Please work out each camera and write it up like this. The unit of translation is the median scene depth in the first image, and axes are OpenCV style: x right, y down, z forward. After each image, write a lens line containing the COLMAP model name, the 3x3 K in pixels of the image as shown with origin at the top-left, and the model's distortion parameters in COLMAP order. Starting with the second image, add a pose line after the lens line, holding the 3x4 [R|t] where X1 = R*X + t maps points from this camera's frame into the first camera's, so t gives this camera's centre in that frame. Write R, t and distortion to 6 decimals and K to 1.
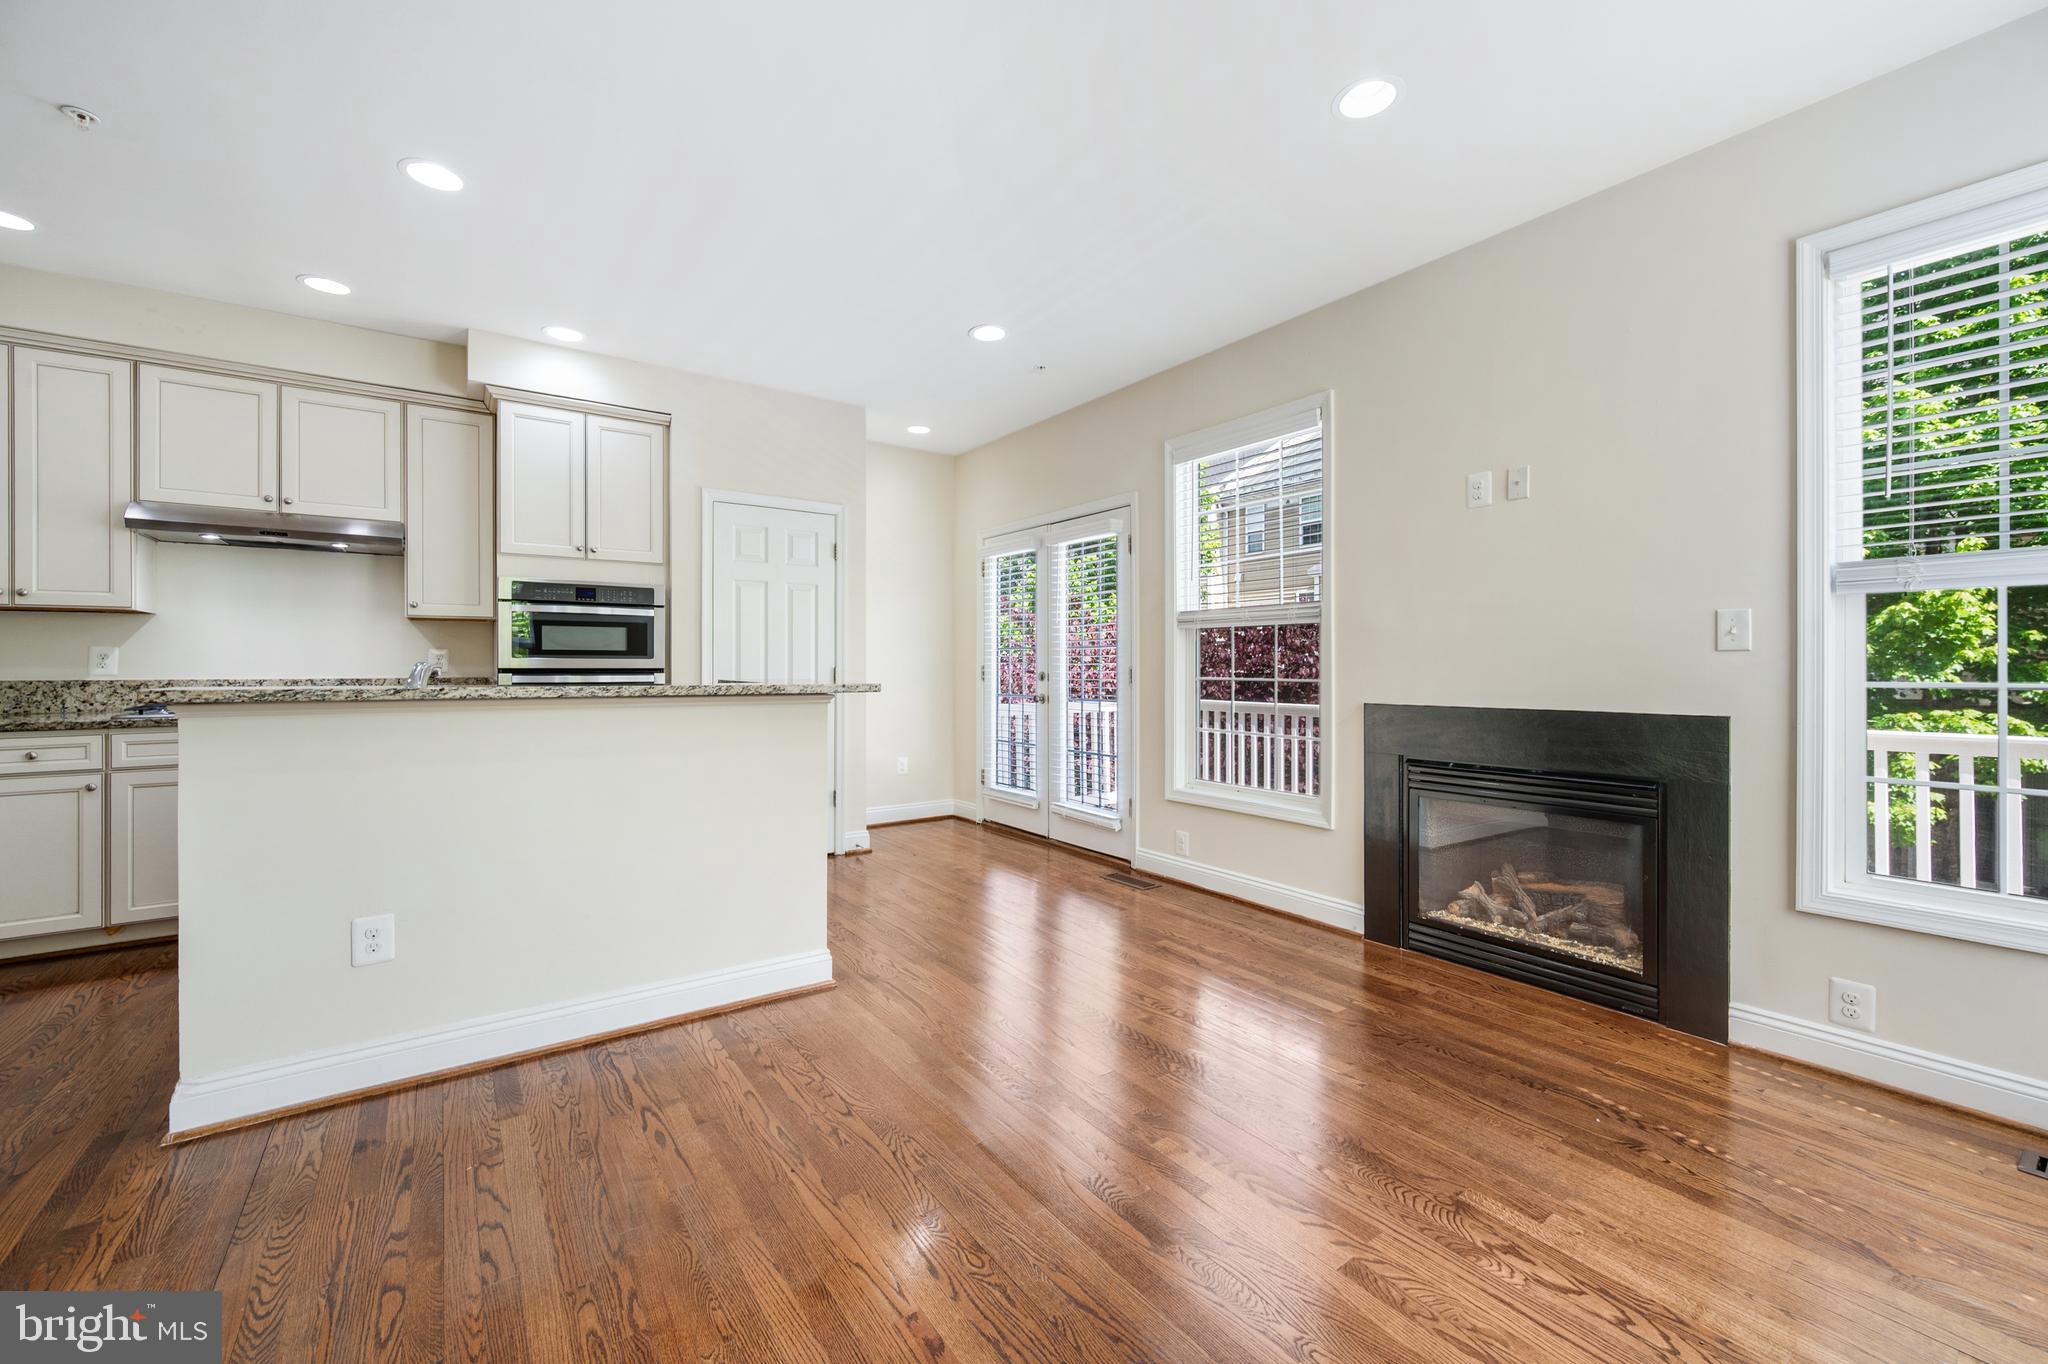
lens RADIAL K [[809.2, 0, 1024.8], [0, 809.2, 666.4], [0, 0, 1]] dist [0.000626, -0.000045]
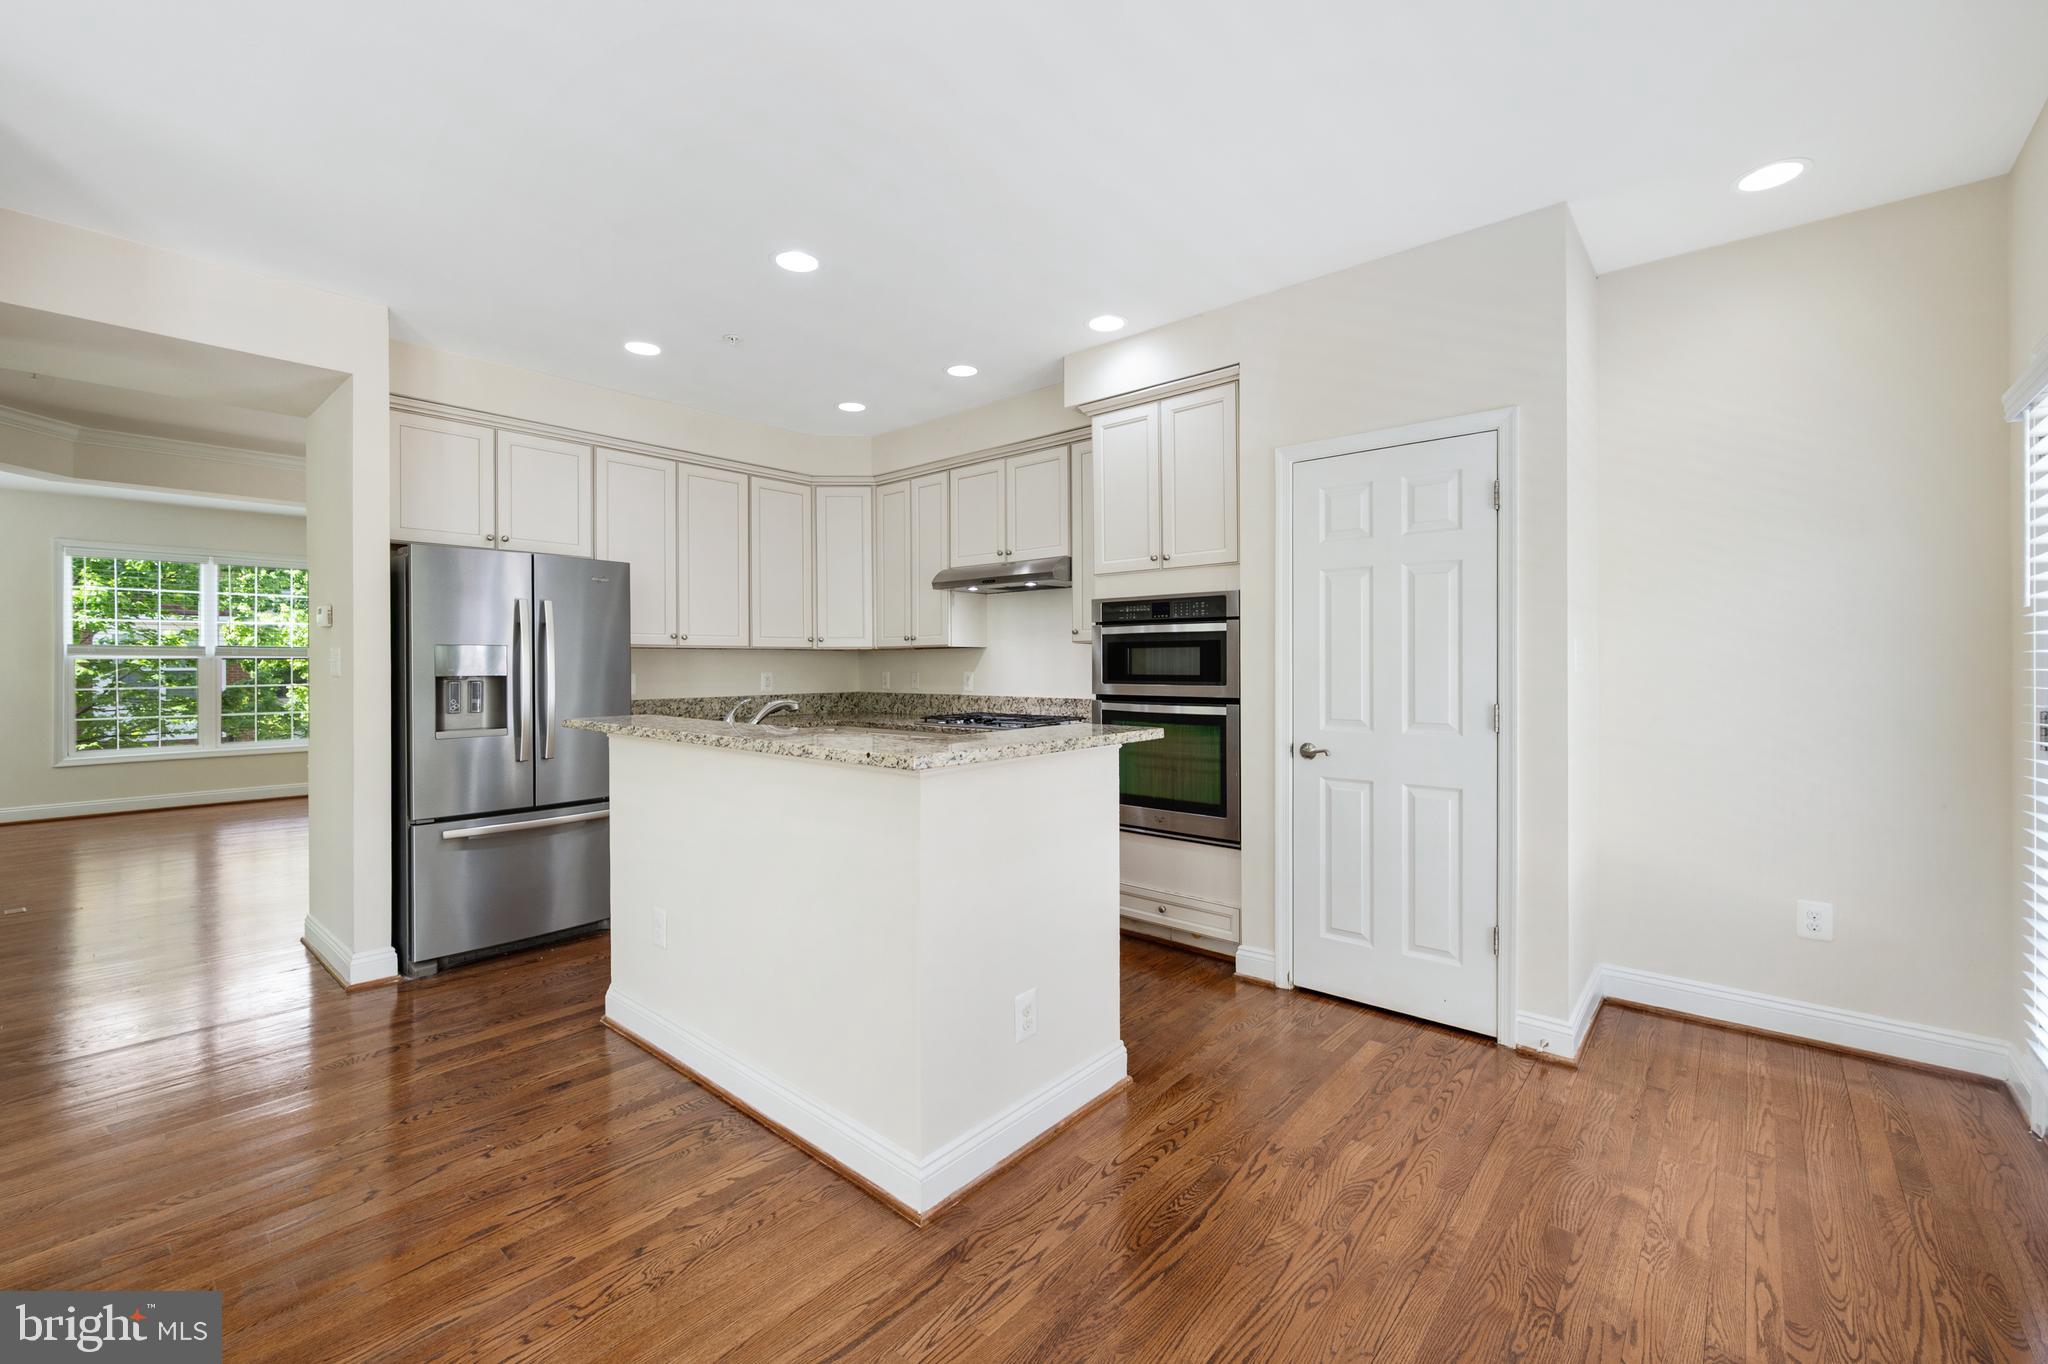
lens RADIAL K [[850.6, 0, 1022.8], [0, 850.6, 663.4], [0, 0, 1]] dist [-0.000952, -0.000147]
pose [[0.233711, -0.002587, -0.972303, 0.356968], [0.002002, 0.999996, -0.002180, -0.036542], [0.972304, -0.001438, 0.233715, 0.763814]]
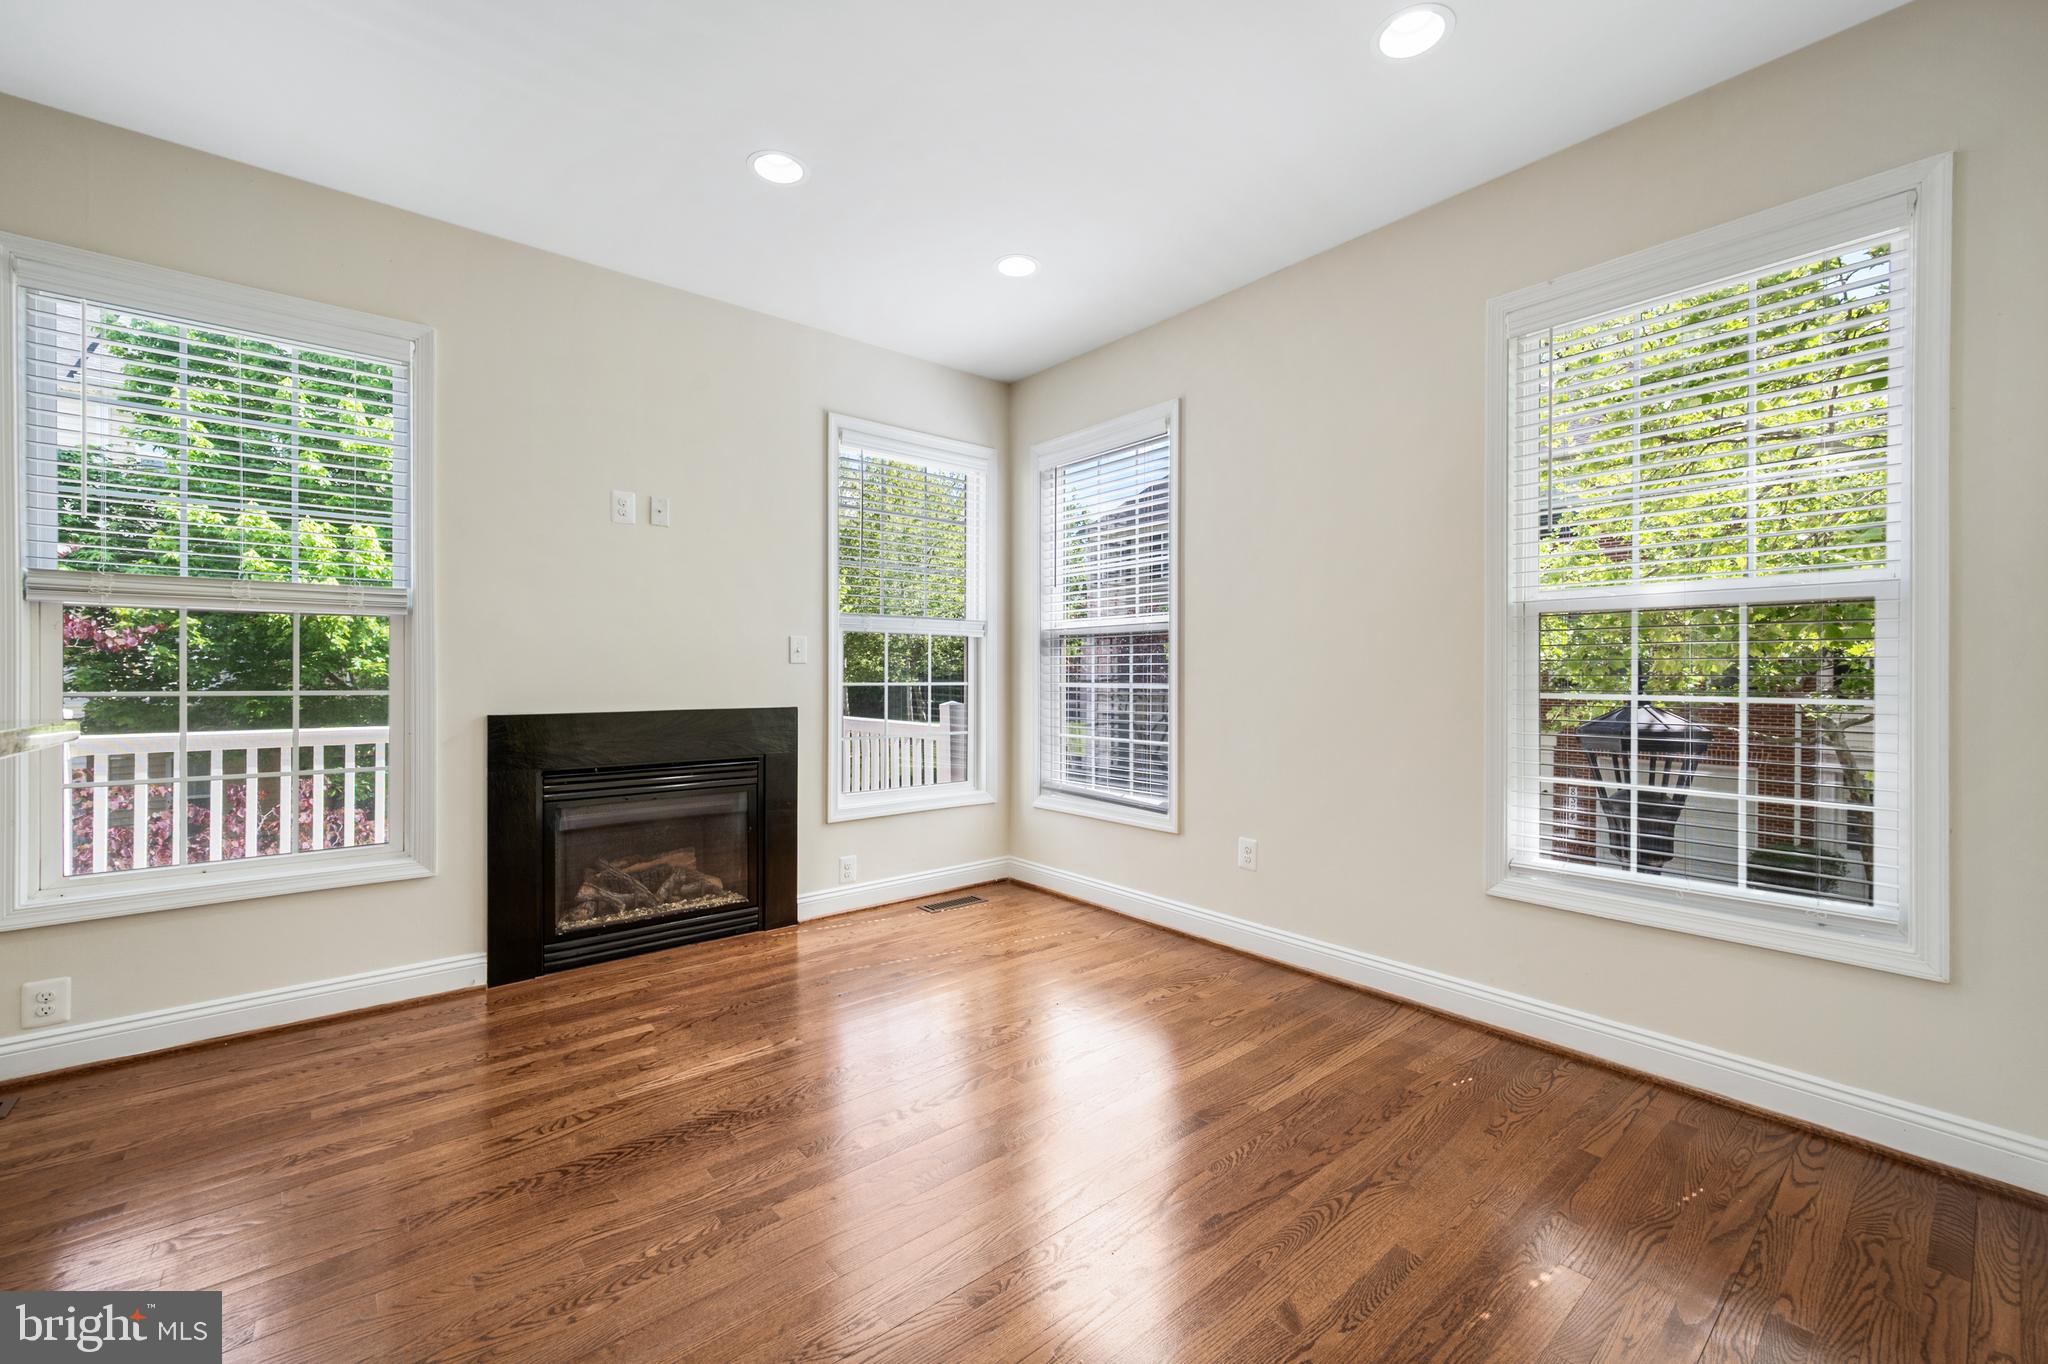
lens RADIAL K [[828.2, 0, 1030.3], [0, 828.2, 673.5], [0, 0, 1]] dist [0.000058, 0.000115]
pose [[-0.078328, -0.002823, 0.996924, -0.490657], [-0.004889, 0.999985, 0.002447, -0.004514], [-0.996916, -0.004682, -0.078341, 0.479250]]
